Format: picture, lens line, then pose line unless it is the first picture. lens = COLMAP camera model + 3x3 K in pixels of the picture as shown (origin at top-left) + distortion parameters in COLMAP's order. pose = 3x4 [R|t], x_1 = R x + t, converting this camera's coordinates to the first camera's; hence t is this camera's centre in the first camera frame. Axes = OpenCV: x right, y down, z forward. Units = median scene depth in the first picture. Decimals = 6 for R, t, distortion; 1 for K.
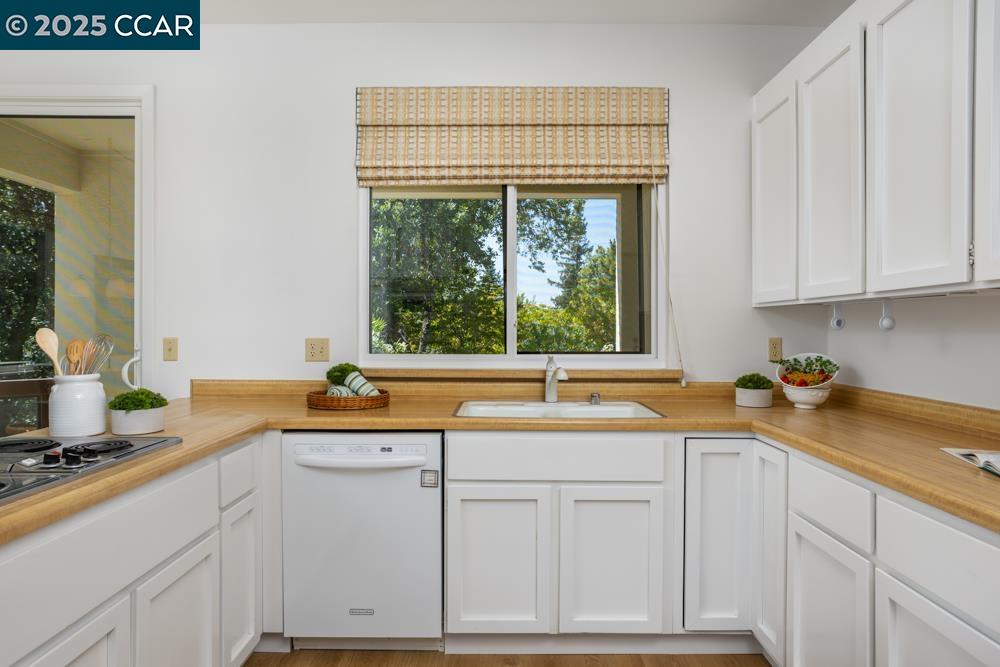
lens RADIAL K [[599.7, 0, 505.9], [0, 599.7, 330.1], [0, 0, 1]] dist [-0.032894, 0.005154]
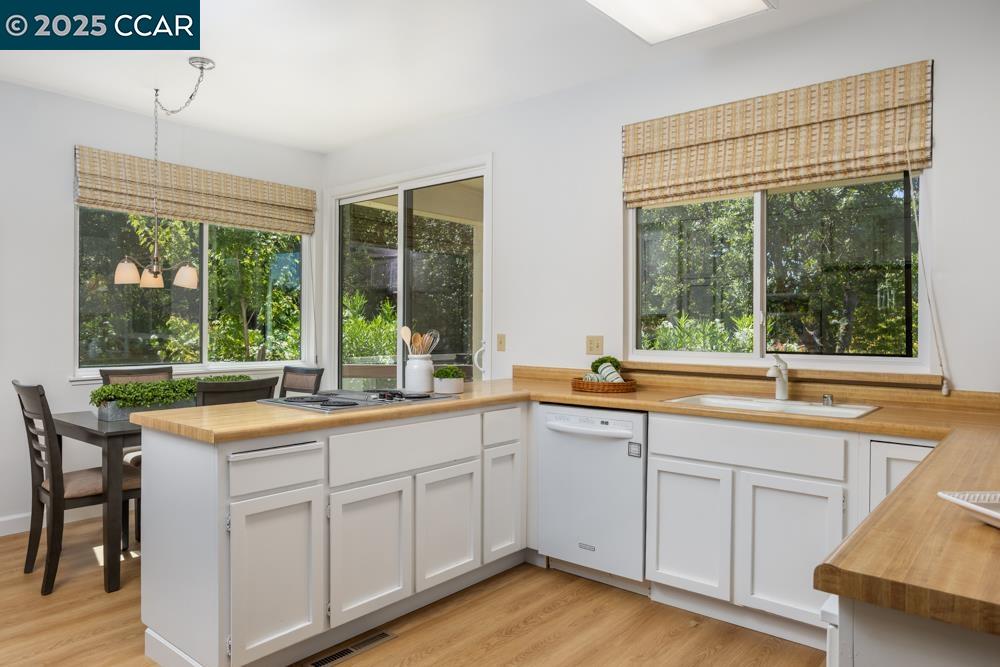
lens RADIAL K [[660.6, 0, 503.8], [0, 660.6, 334.5], [0, 0, 1]] dist [-0.027556, 0.022310]
pose [[0.766029, 0.010092, -0.642726, 0.420232], [-0.006740, 0.999948, 0.007668, 0.001944], [0.642770, -0.001542, 0.766057, -0.166572]]
